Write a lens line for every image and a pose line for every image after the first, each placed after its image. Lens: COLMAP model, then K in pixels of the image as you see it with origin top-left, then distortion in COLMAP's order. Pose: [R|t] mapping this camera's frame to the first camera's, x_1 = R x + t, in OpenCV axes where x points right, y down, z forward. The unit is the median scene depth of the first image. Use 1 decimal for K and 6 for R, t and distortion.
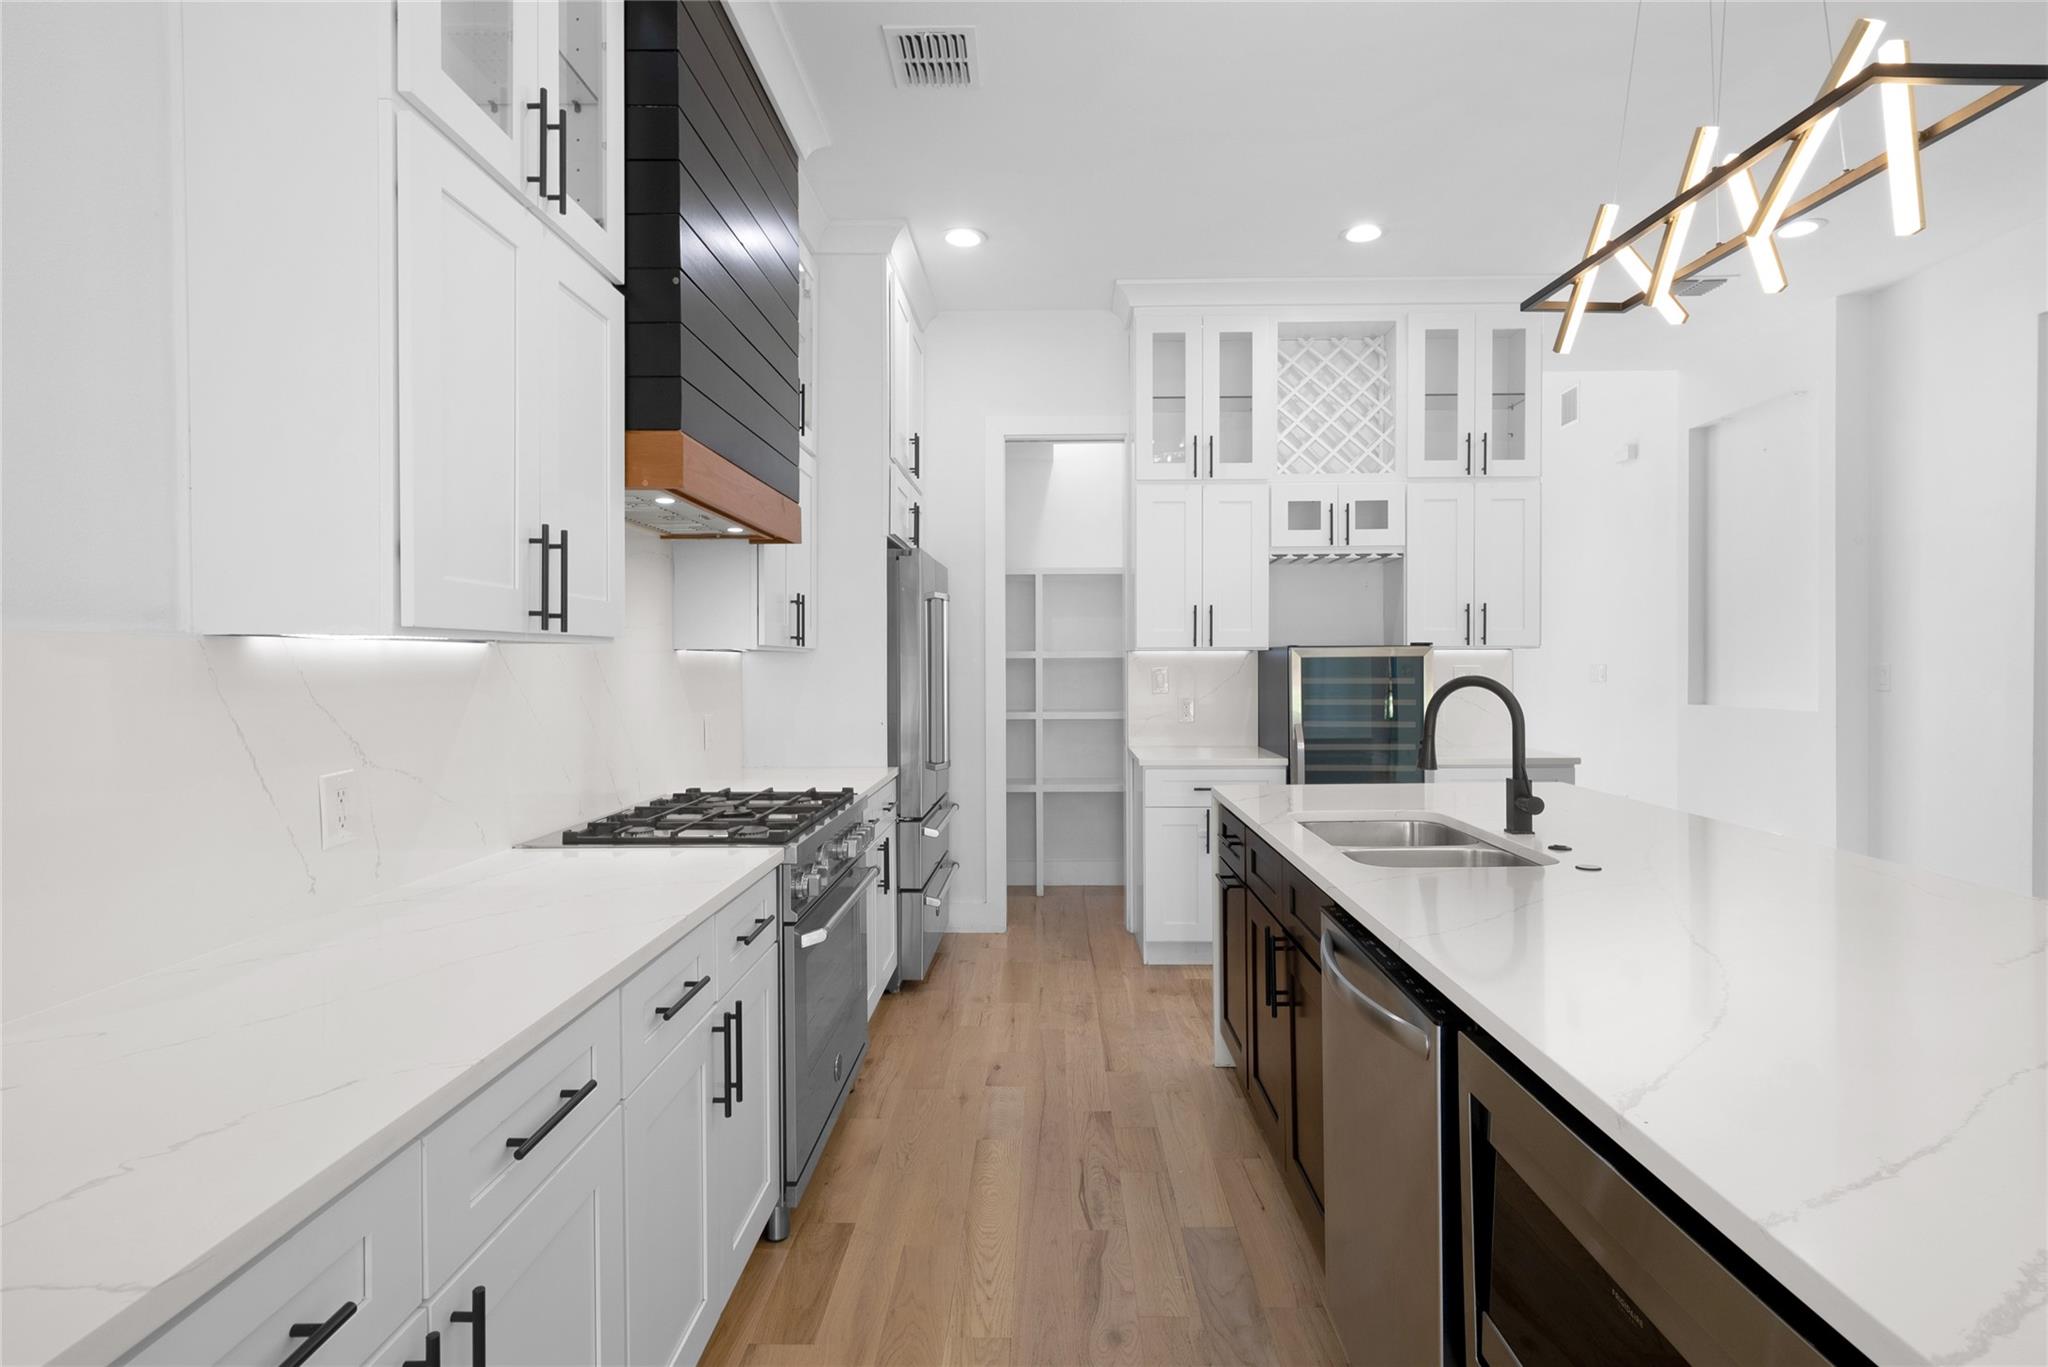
lens RADIAL K [[990.4, 0, 1011.8], [0, 990.4, 670.1], [0, 0, 1]] dist [-0.001460, 0.000295]
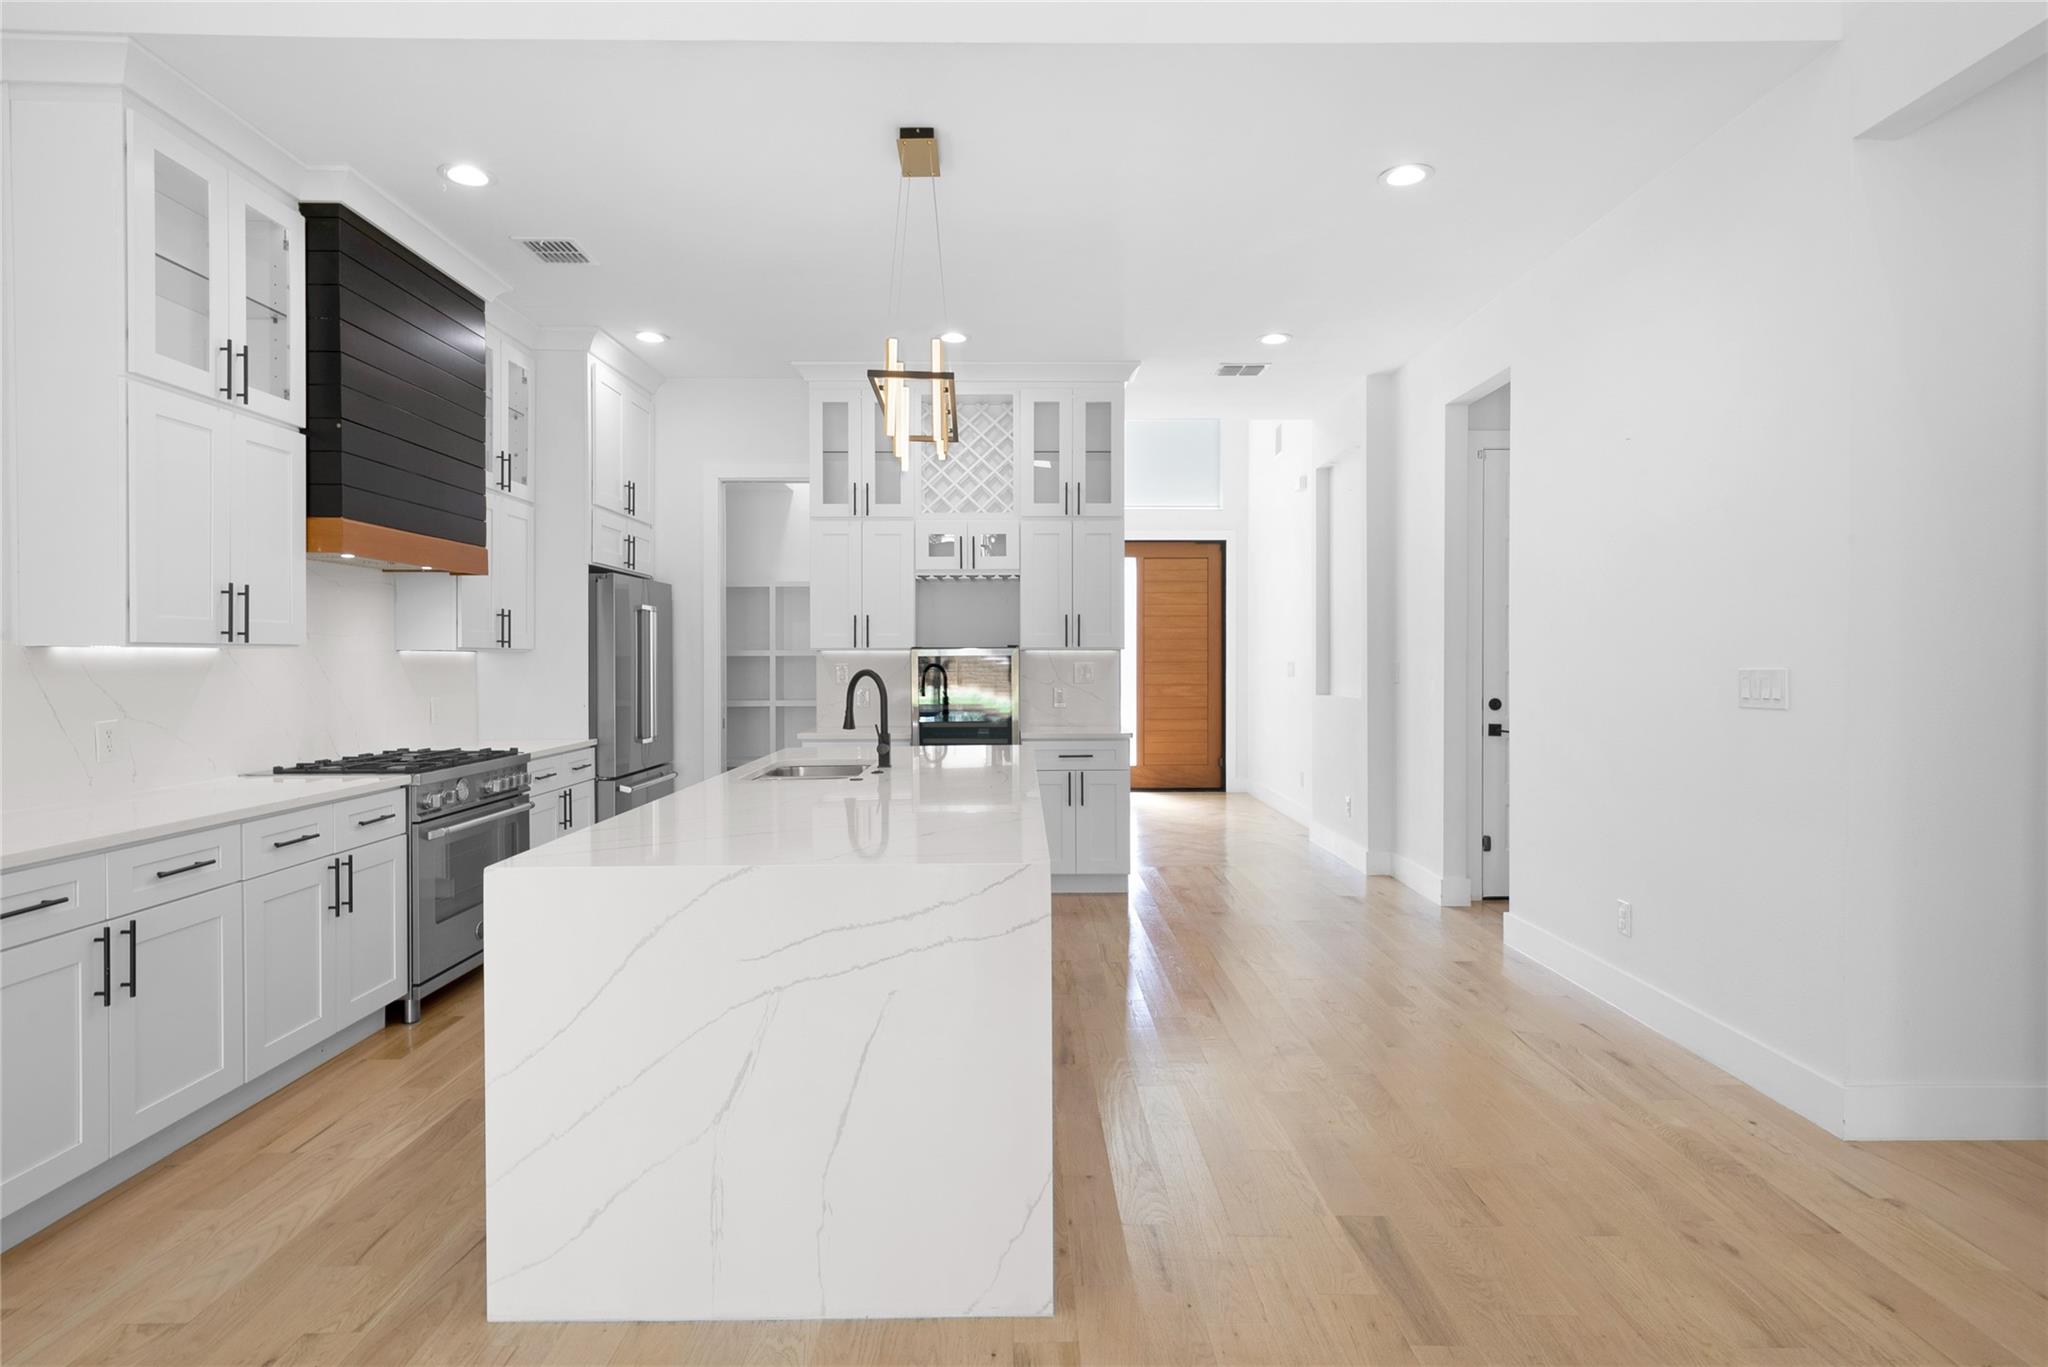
lens RADIAL K [[1057.3, 0, 1005.2], [0, 1057.3, 664.4], [0, 0, 1]] dist [-0.002824, 0.001822]
pose [[0.999672, 0.001177, 0.025590, 0.429080], [-0.001113, 0.999996, -0.002523, 0.001530], [-0.025593, 0.002494, 0.999669, -0.459669]]
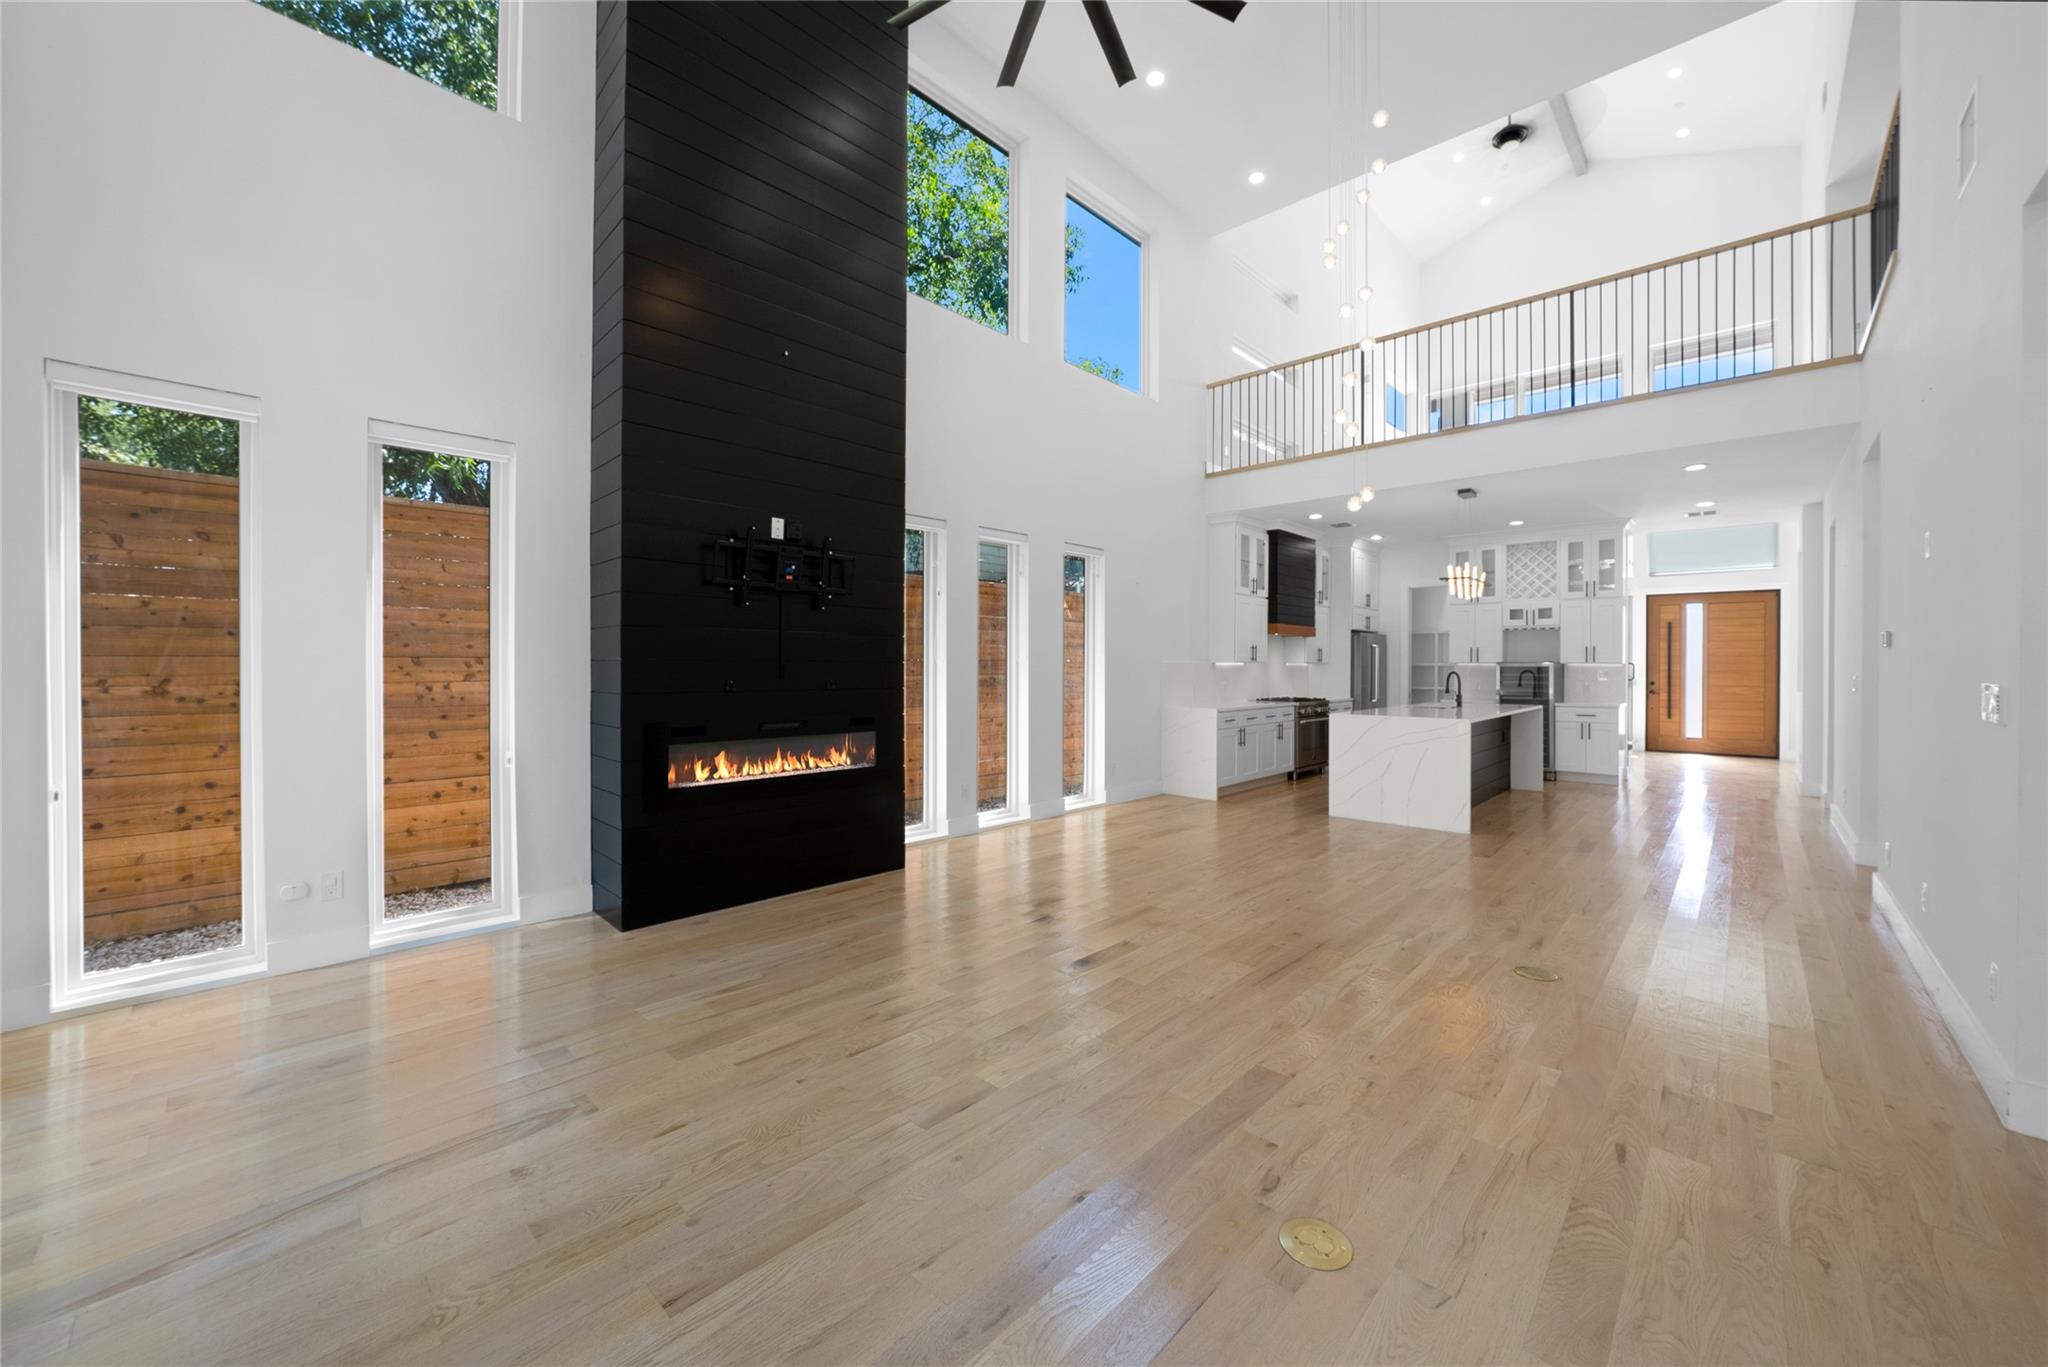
lens RADIAL K [[744.3, 0, 1052.5], [0, 744.3, 664.6], [0, 0, 1]] dist [-0.010093, -0.000088]
pose [[0.748189, 0.008241, -0.663434, 0.868444], [-0.013511, 0.999905, -0.002816, 0.005905], [0.663348, 0.011071, 0.748229, -1.717285]]
